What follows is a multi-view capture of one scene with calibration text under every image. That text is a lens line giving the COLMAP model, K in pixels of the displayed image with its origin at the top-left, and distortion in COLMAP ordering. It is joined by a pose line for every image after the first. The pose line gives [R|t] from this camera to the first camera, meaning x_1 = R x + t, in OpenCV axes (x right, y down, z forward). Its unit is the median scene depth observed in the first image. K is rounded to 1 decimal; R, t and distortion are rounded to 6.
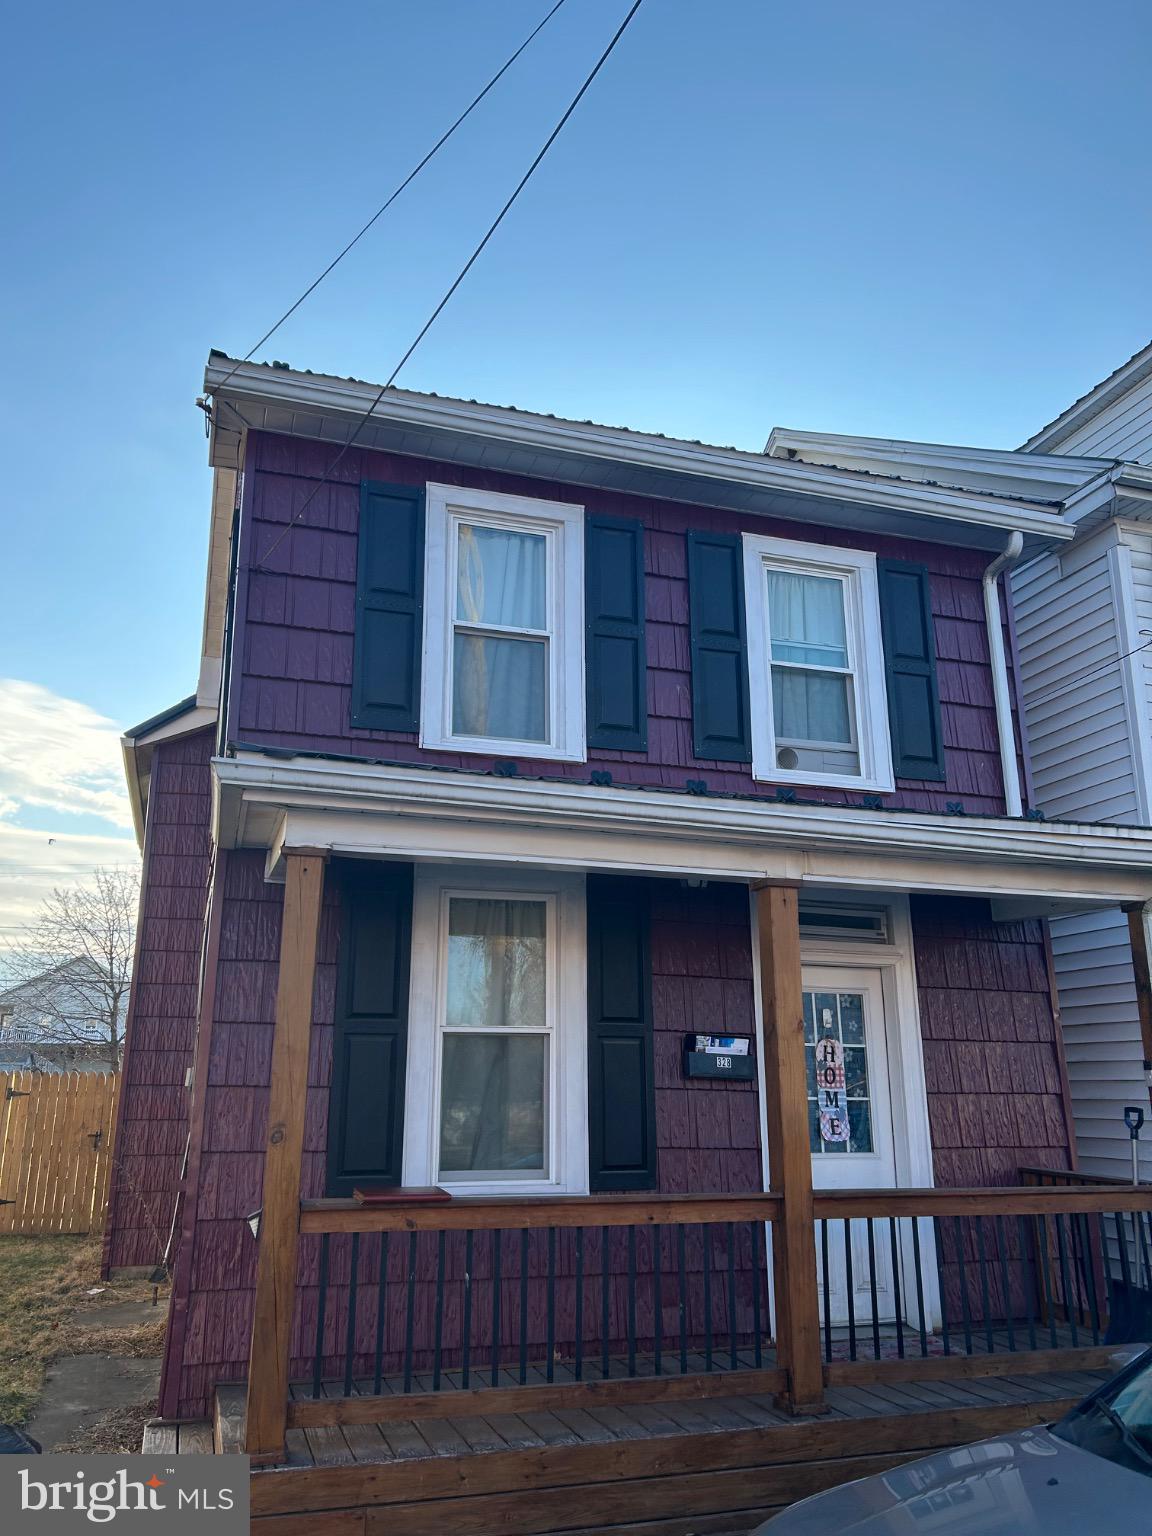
lens RADIAL K [[1162.2, 0, 576.2], [0, 1162.2, 770.4], [0, 0, 1]] dist [0.041685, -0.039810]
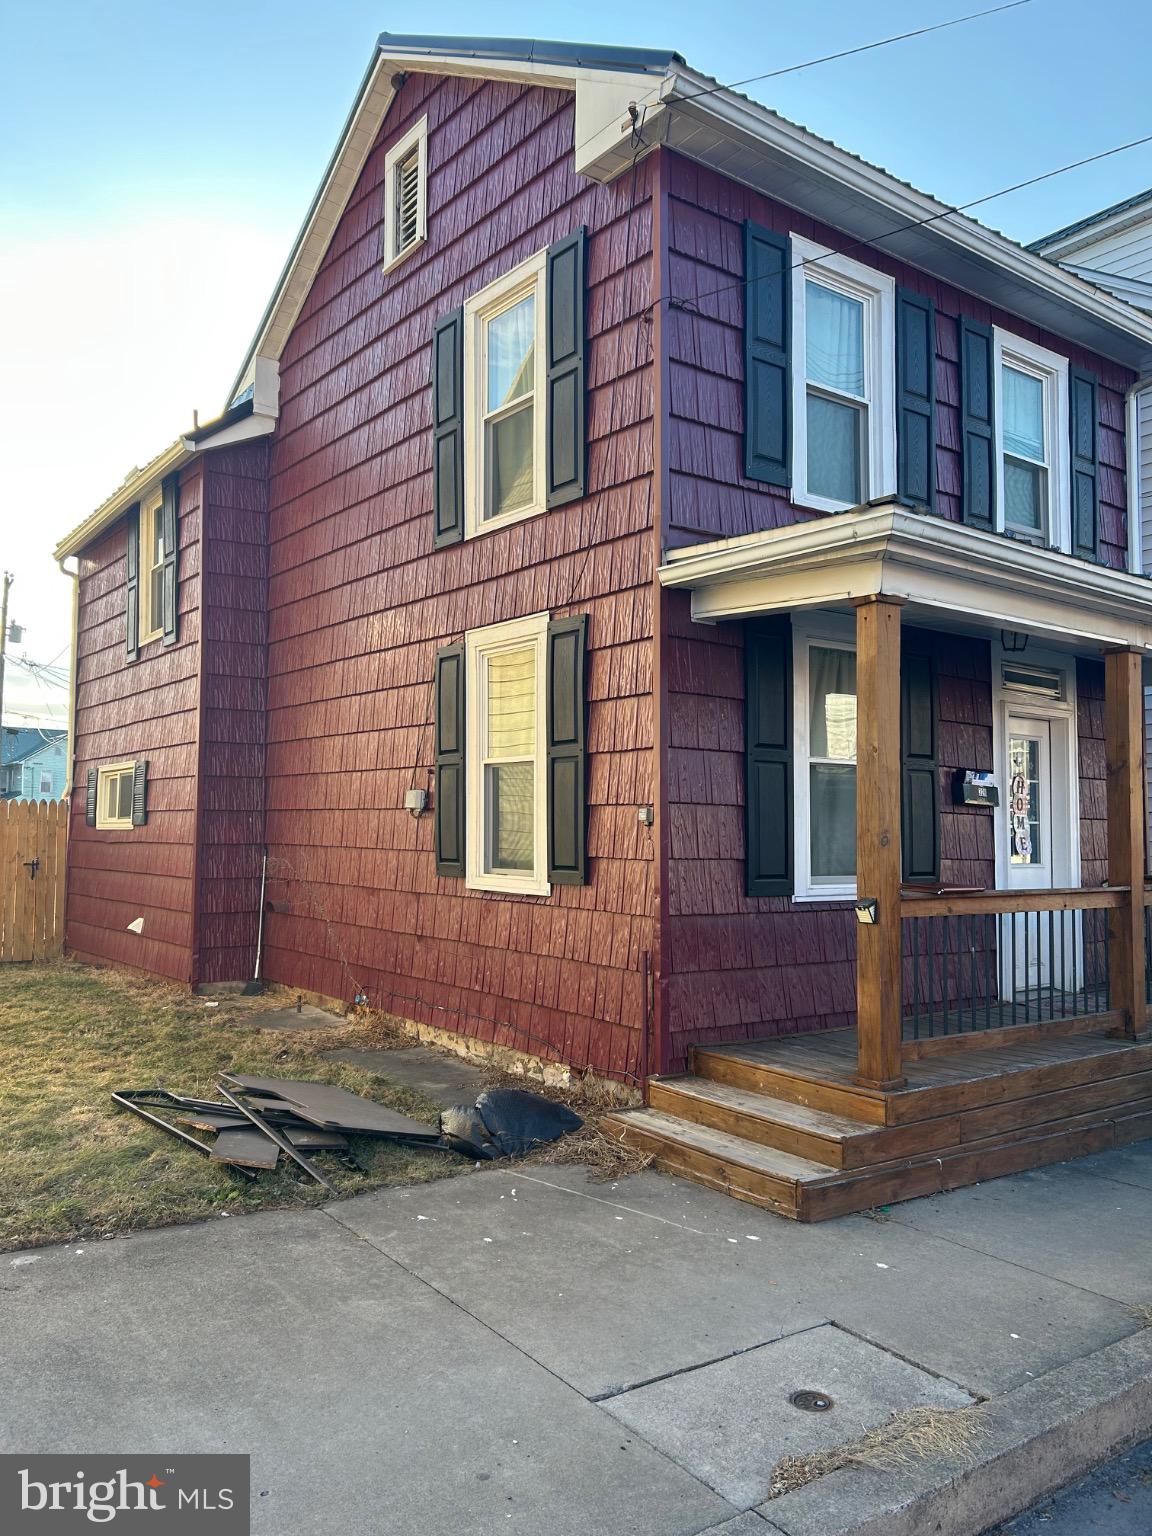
lens RADIAL K [[1162.2, 0, 566.6], [0, 1162.2, 780.1], [0, 0, 1]] dist [0.041685, -0.039810]
pose [[0.944538, 0.019772, 0.327806, -0.644131], [-0.091136, 0.974760, 0.203805, 0.027984], [-0.315503, -0.222376, 0.922500, 0.016002]]
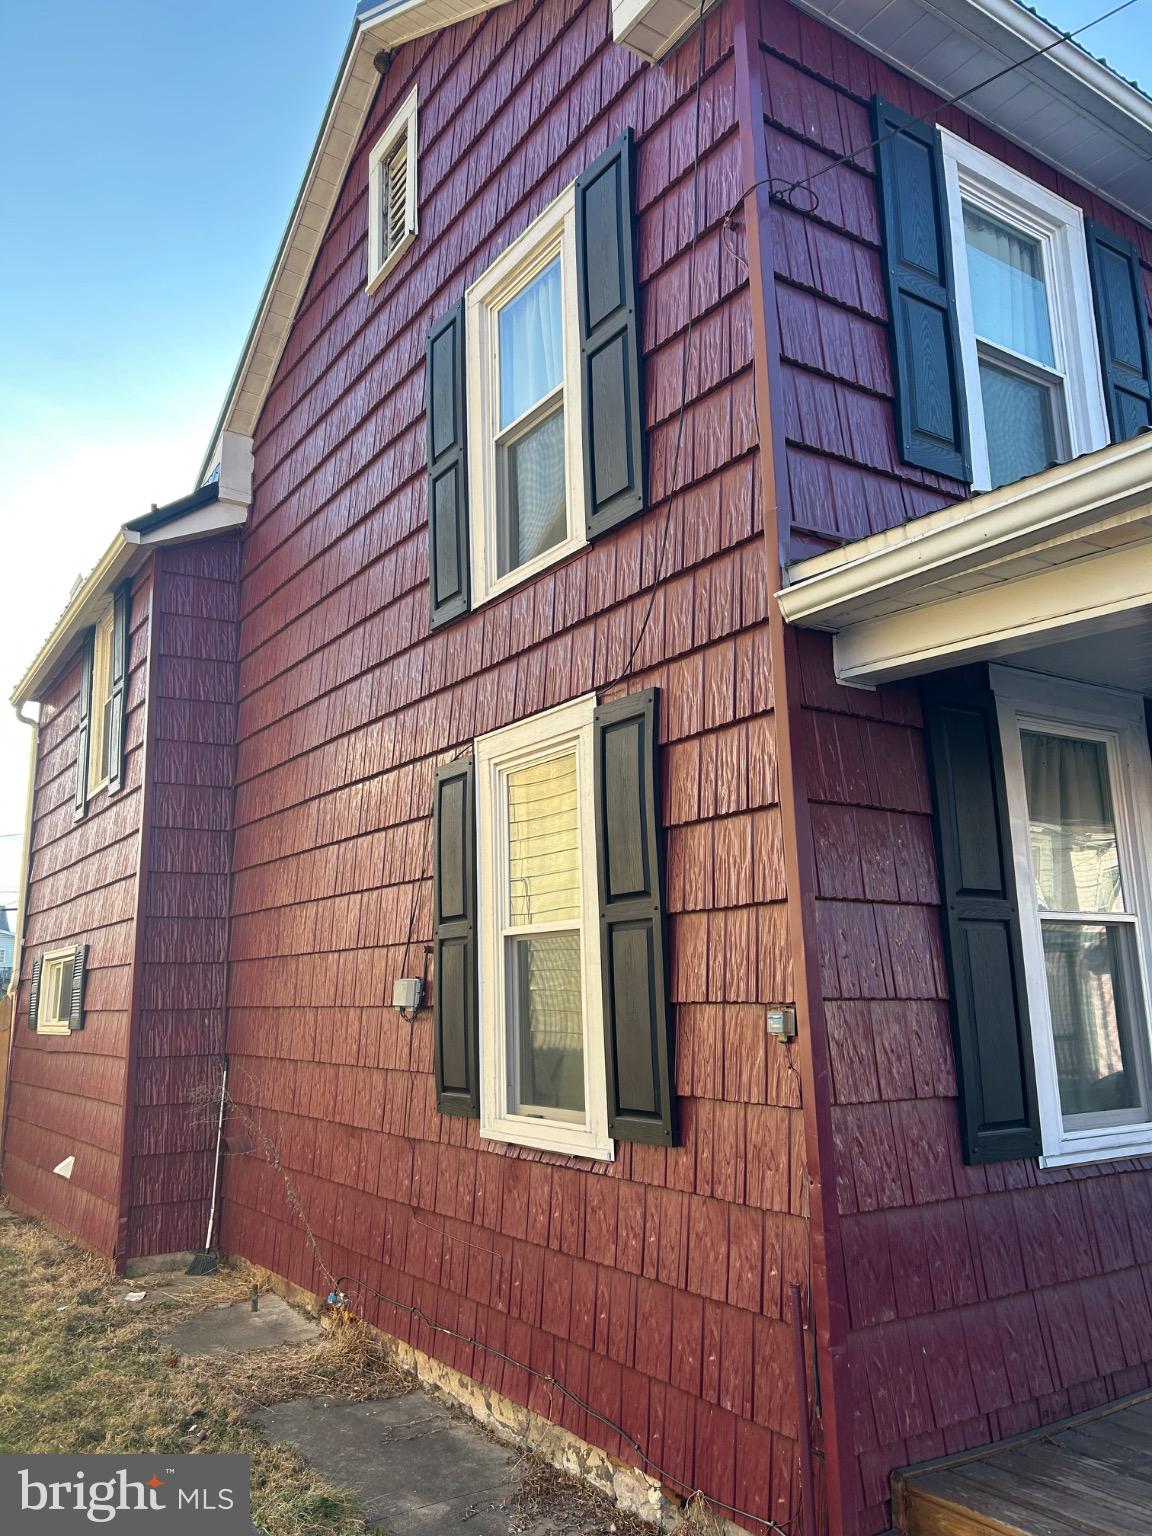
lens RADIAL K [[1162.2, 0, 560.2], [0, 1162.2, 766.2], [0, 0, 1]] dist [0.041685, -0.039810]
pose [[0.961488, 0.034328, 0.272695, -0.519562], [-0.051264, 0.997157, 0.055225, 0.100918], [-0.270024, -0.067077, 0.960514, 0.381056]]
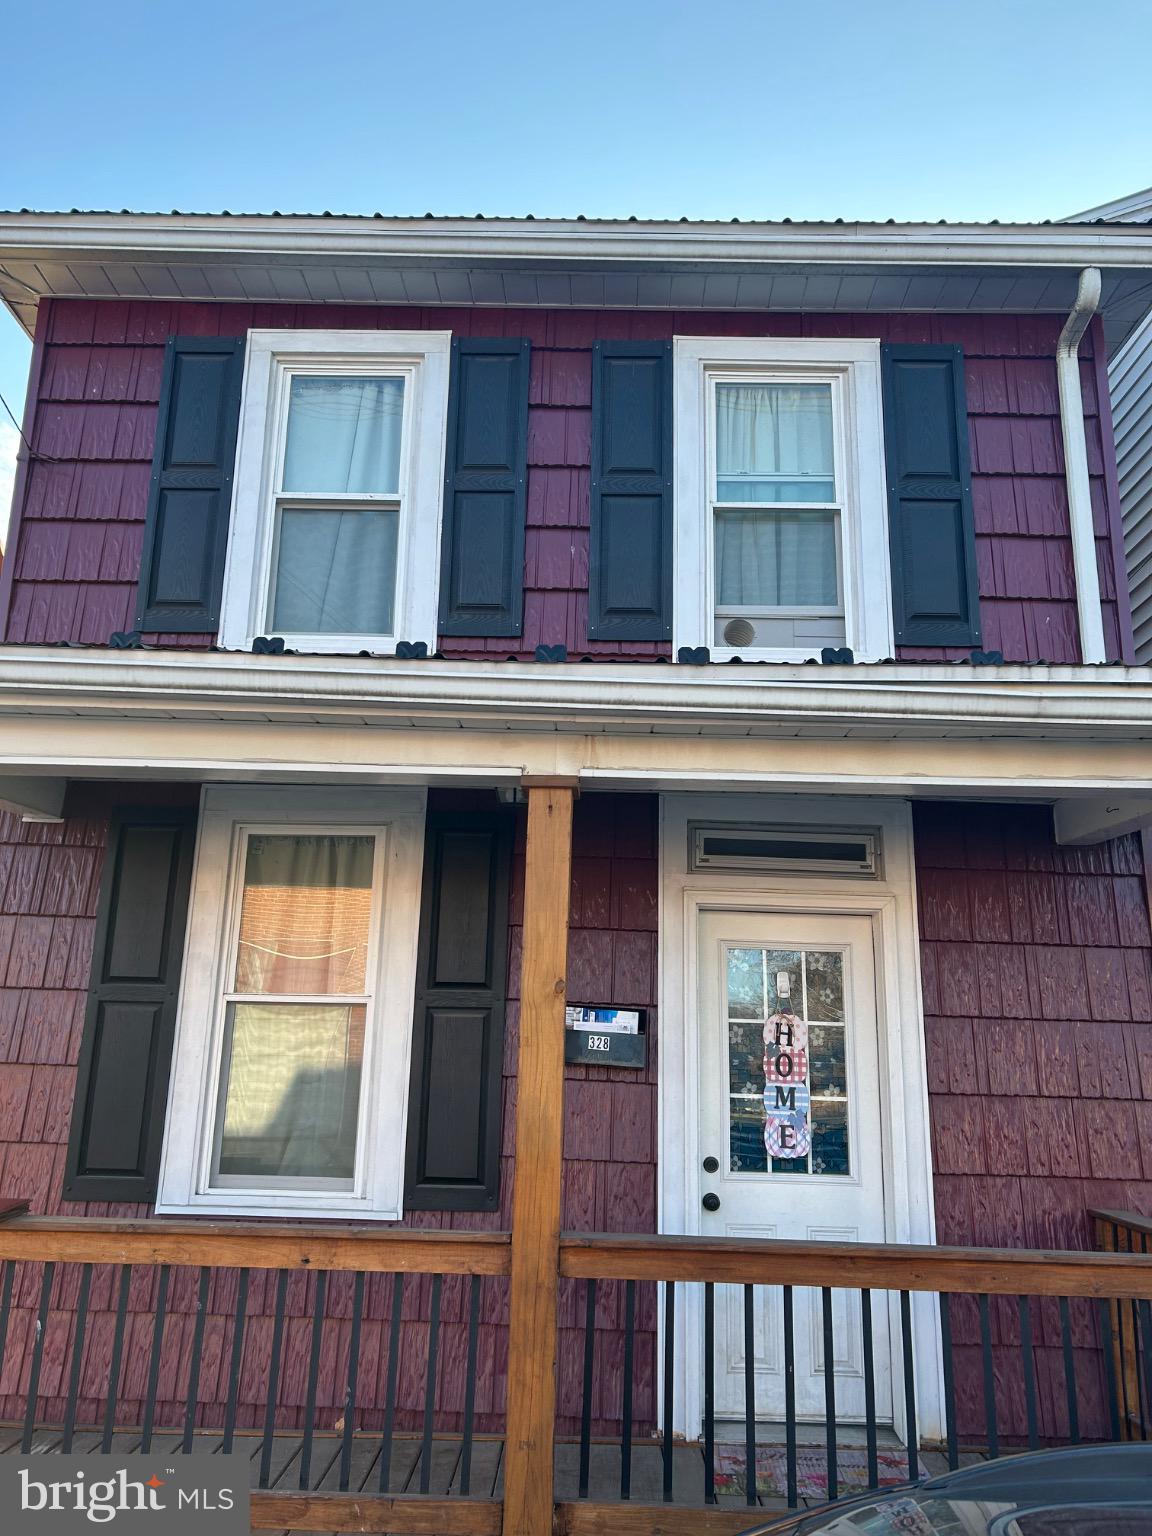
lens RADIAL K [[1162.2, 0, 575.9], [0, 1162.2, 780.4], [0, 0, 1]] dist [0.041685, -0.039810]
pose [[0.947459, -0.056031, -0.314931, 0.332082], [0.062236, 0.998015, 0.009673, 0.073715], [0.313764, -0.028765, 0.949065, 0.291056]]
